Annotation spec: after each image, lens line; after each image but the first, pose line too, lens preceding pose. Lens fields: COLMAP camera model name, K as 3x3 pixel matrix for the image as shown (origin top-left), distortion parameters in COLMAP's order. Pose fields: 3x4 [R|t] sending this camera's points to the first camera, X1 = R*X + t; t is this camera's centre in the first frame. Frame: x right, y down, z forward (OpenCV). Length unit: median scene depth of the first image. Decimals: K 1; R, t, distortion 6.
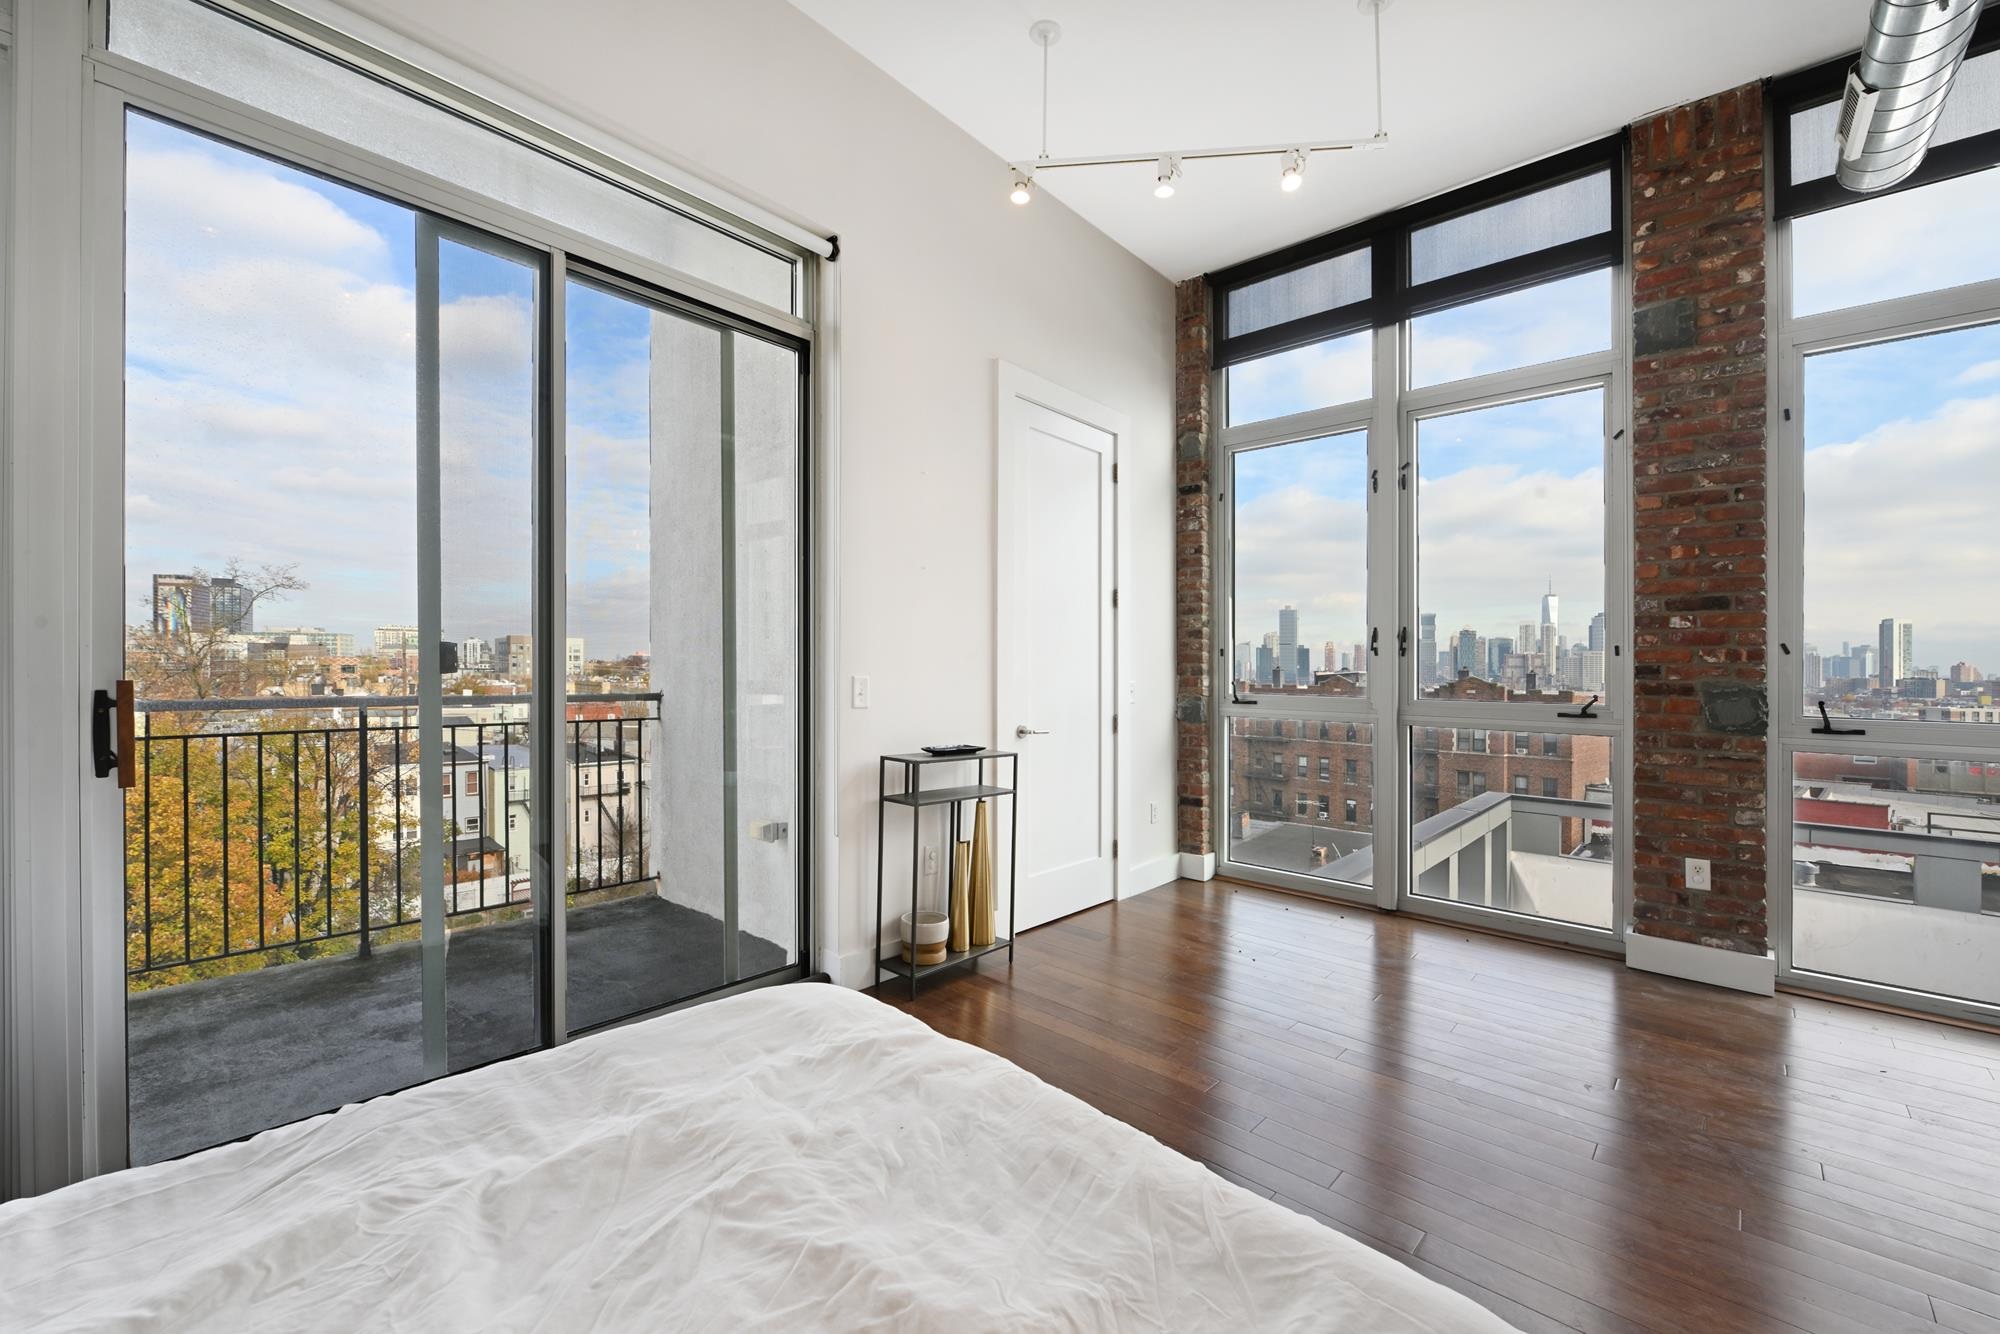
lens RADIAL K [[803.2, 0, 1000.5], [0, 803.2, 669.8], [0, 0, 1]] dist [-0.001654, -0.000057]
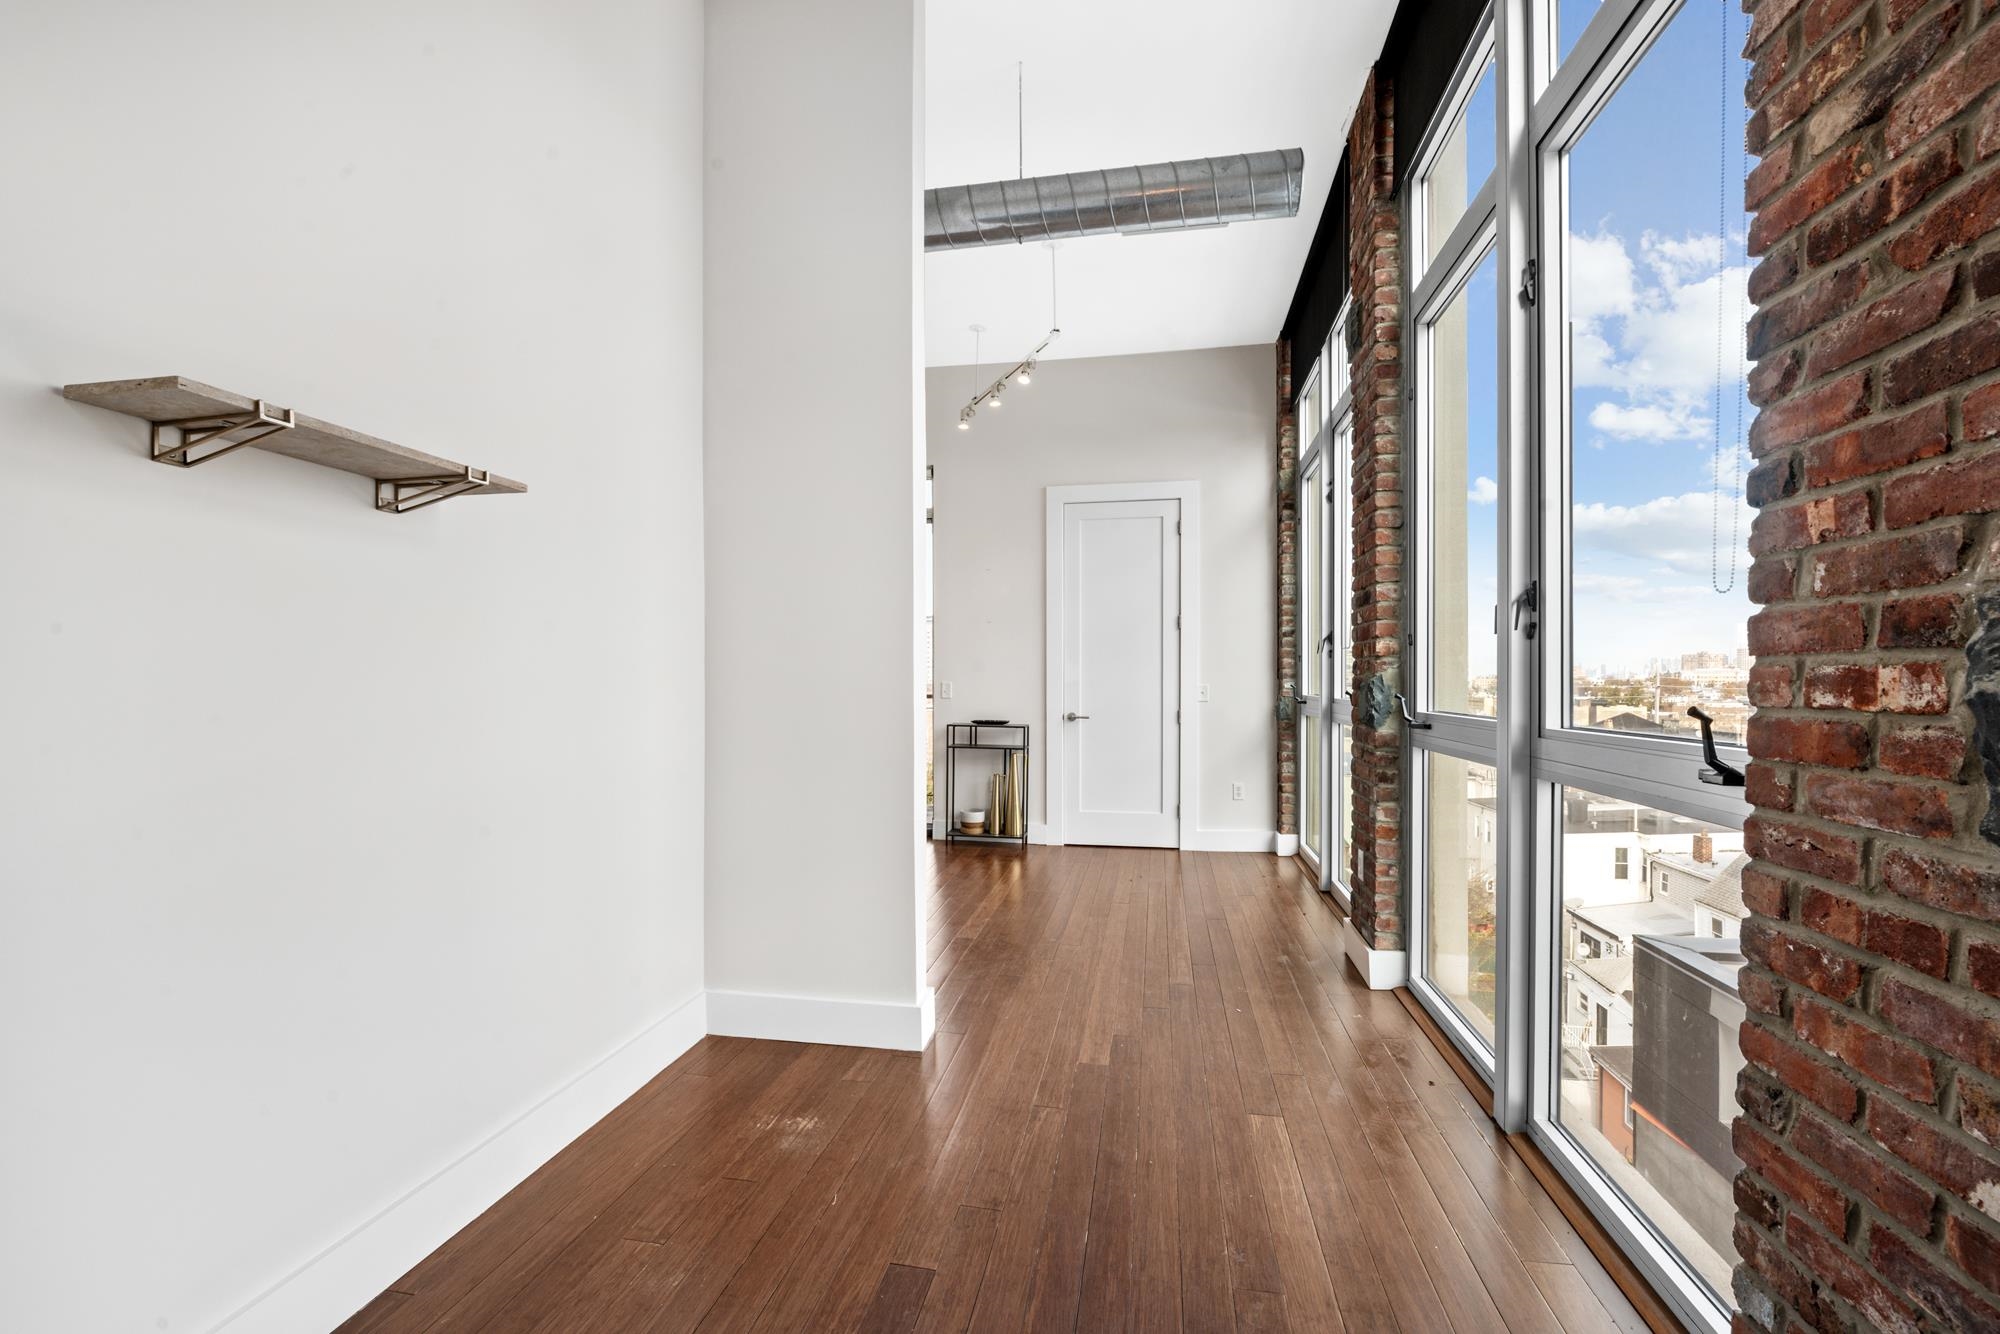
lens RADIAL K [[803.2, 0, 1006.9], [0, 803.2, 683.3], [0, 0, 1]] dist [-0.001654, -0.000057]
pose [[0.515766, -0.013690, -0.856620, 1.161729], [0.010131, 0.999900, -0.009880, 0.022725], [0.856670, -0.003583, 0.515853, 0.070316]]
